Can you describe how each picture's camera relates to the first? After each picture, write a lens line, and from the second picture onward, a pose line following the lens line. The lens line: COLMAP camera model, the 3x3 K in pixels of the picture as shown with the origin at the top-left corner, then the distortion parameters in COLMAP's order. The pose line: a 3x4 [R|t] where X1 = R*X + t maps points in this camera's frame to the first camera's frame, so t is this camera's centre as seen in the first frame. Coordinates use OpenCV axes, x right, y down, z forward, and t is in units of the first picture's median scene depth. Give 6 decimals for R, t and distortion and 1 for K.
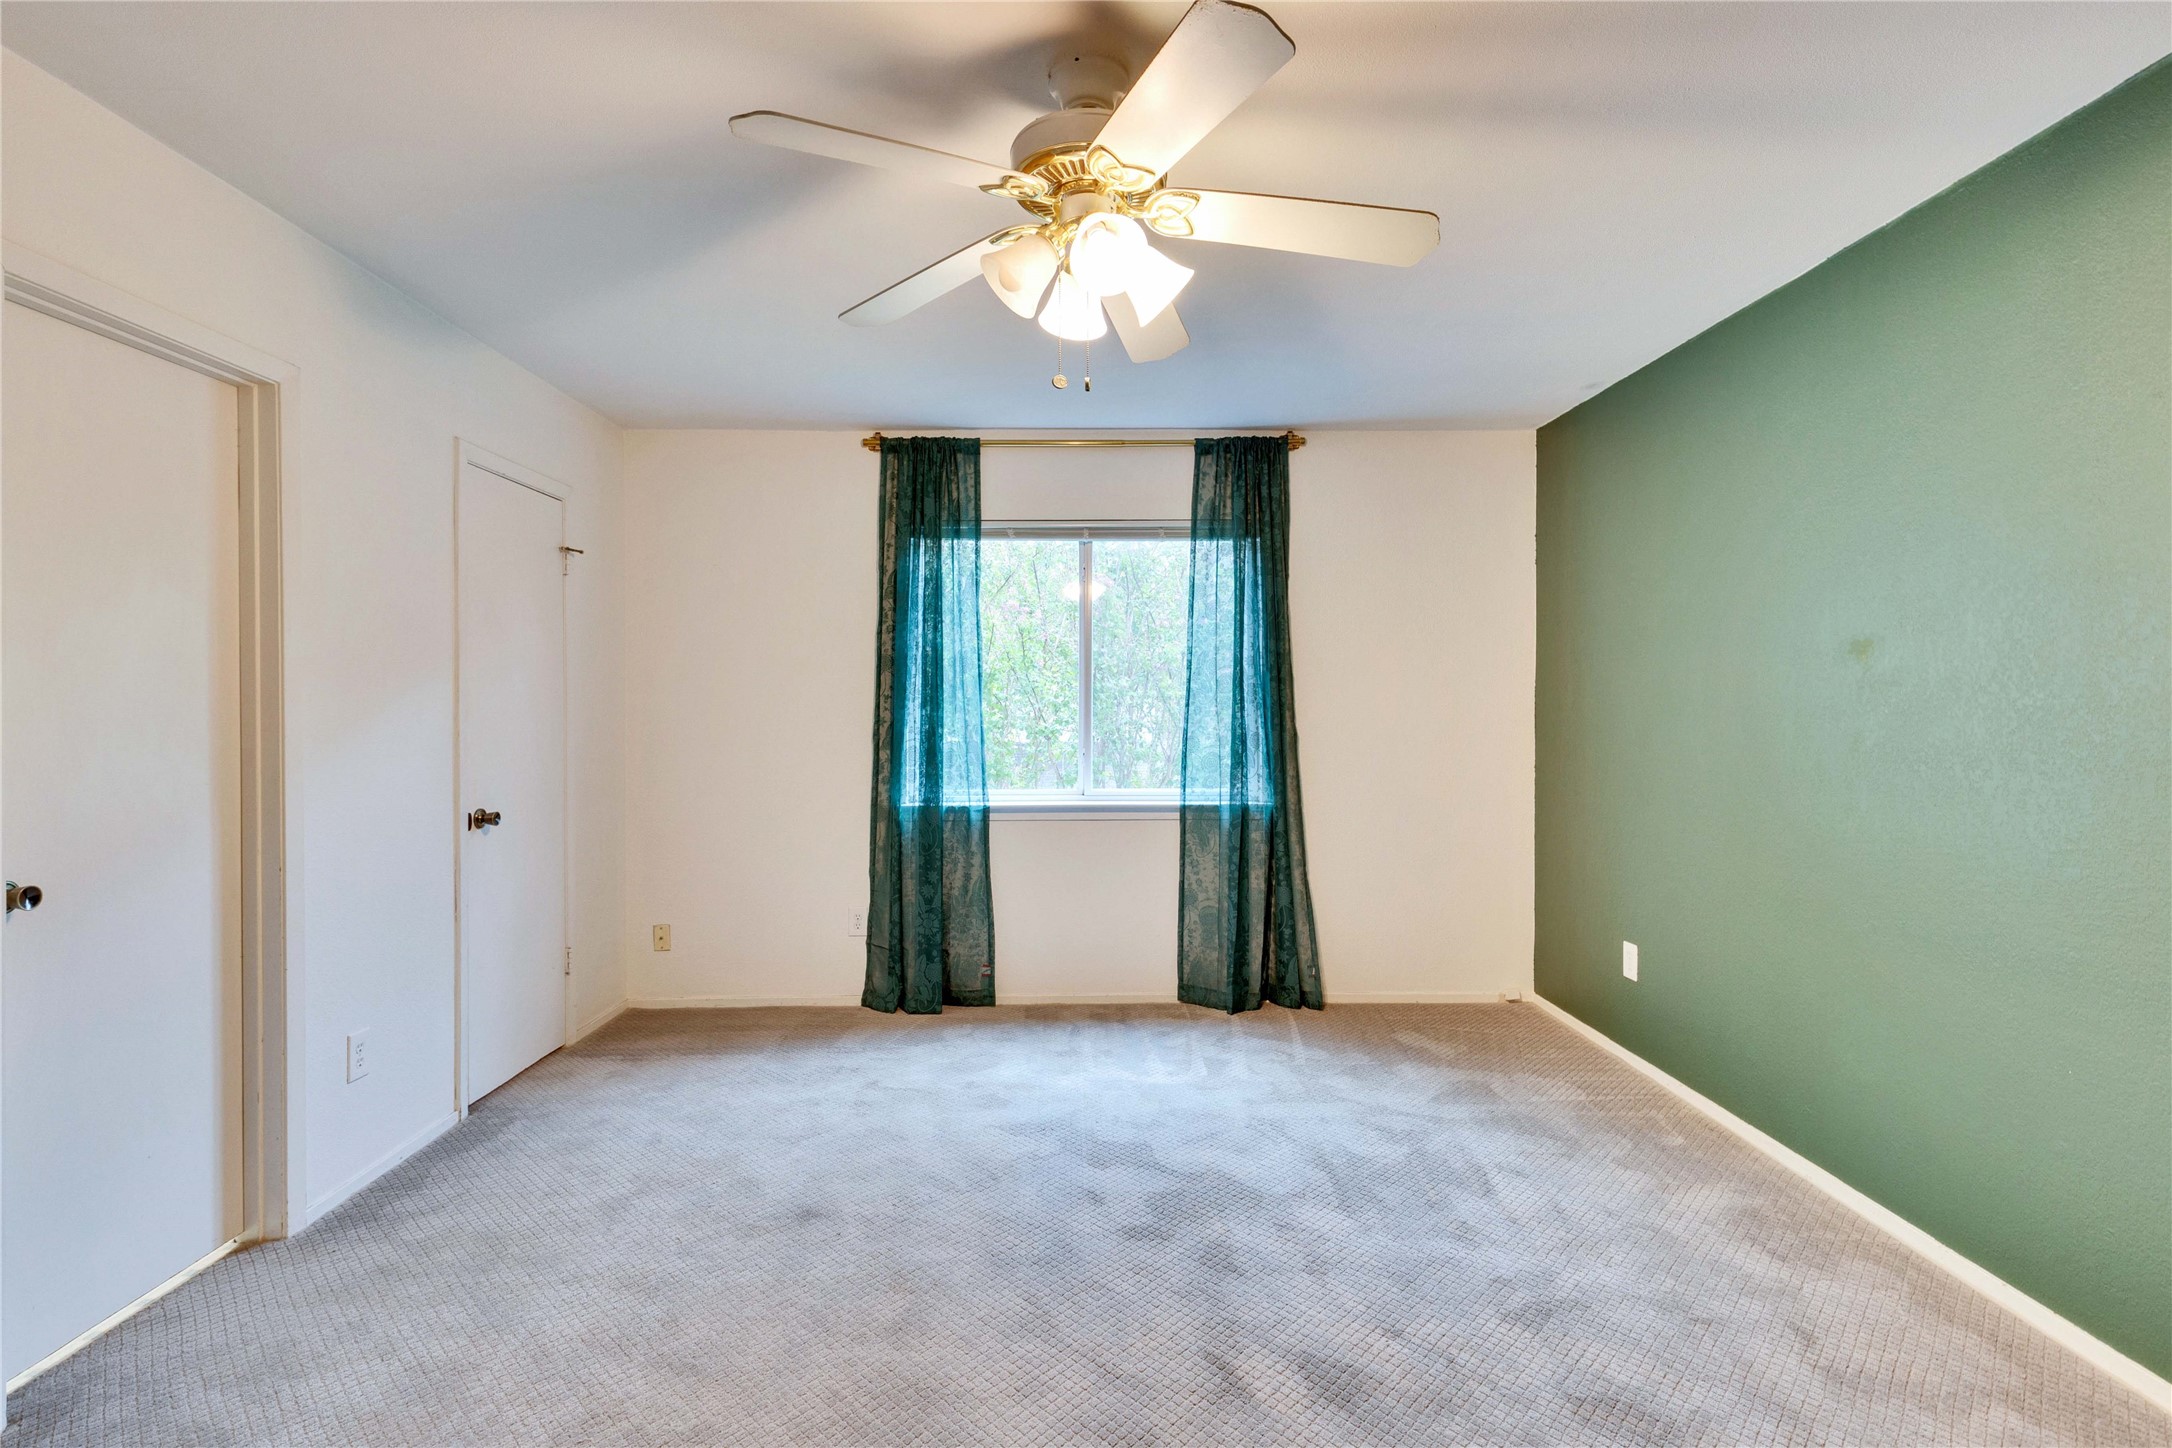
lens RADIAL K [[992.6, 0, 1107.0], [0, 992.6, 724.1], [0, 0, 1]] dist [0.009450, -0.000536]
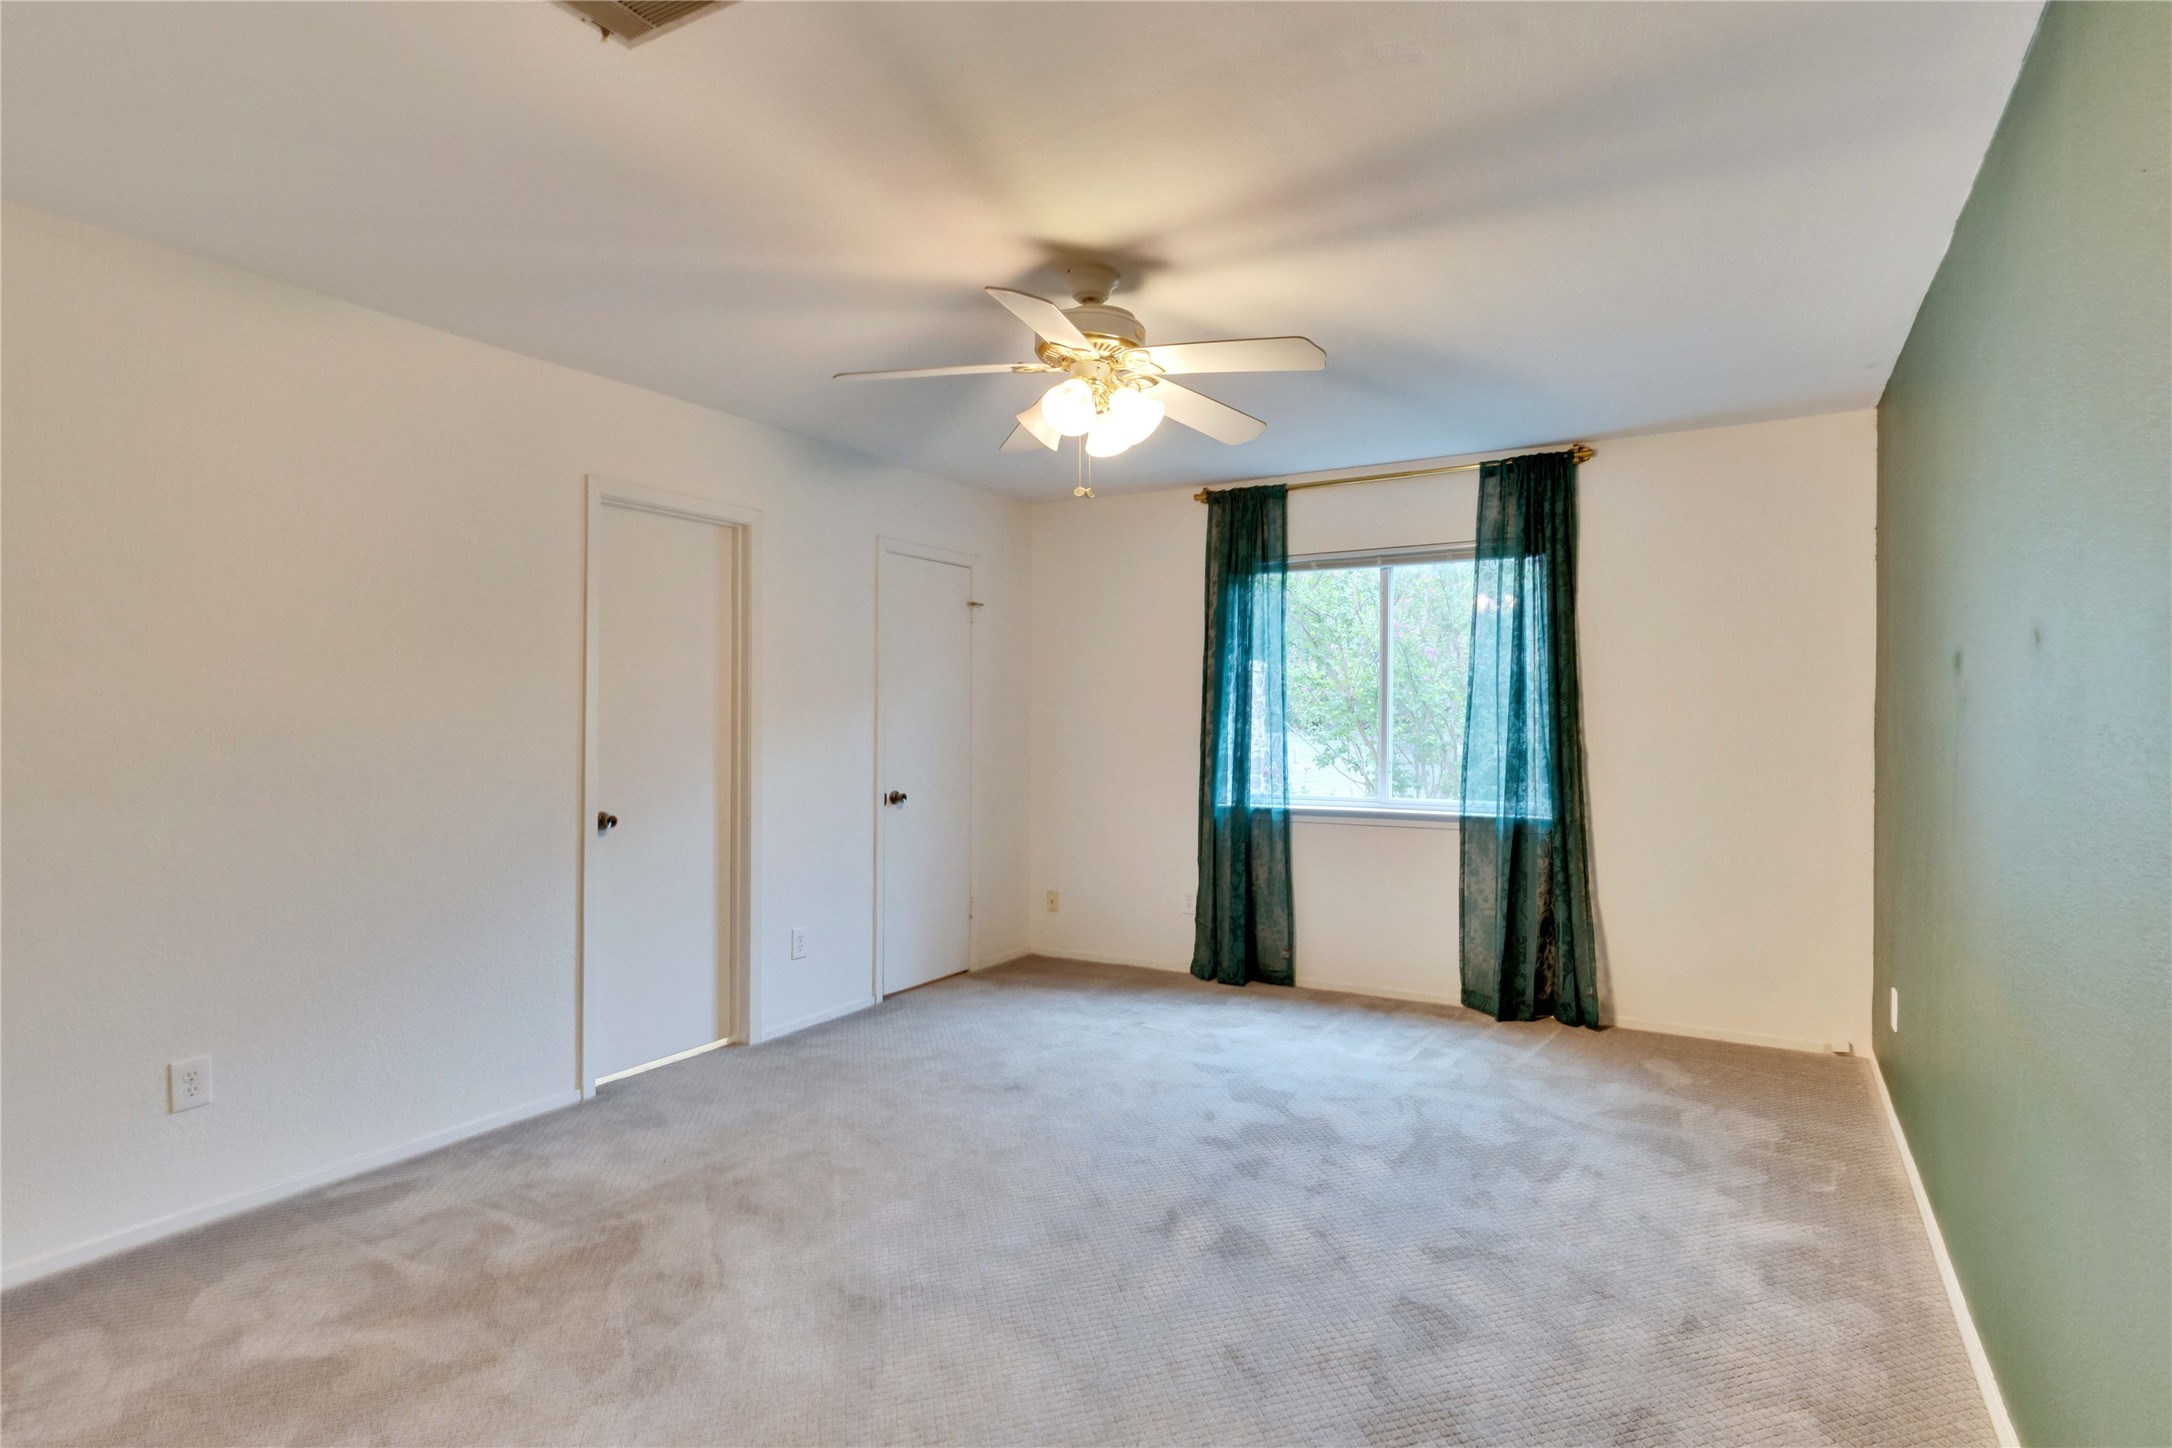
lens RADIAL K [[998.0, 0, 1157.8], [0, 998.0, 732.2], [0, 0, 1]] dist [0.011290, 0.000135]
pose [[0.887672, 0.008653, -0.460394, 0.274939], [-0.010478, 0.999944, -0.001409, -0.001250], [0.460356, 0.006075, 0.887714, -0.078036]]
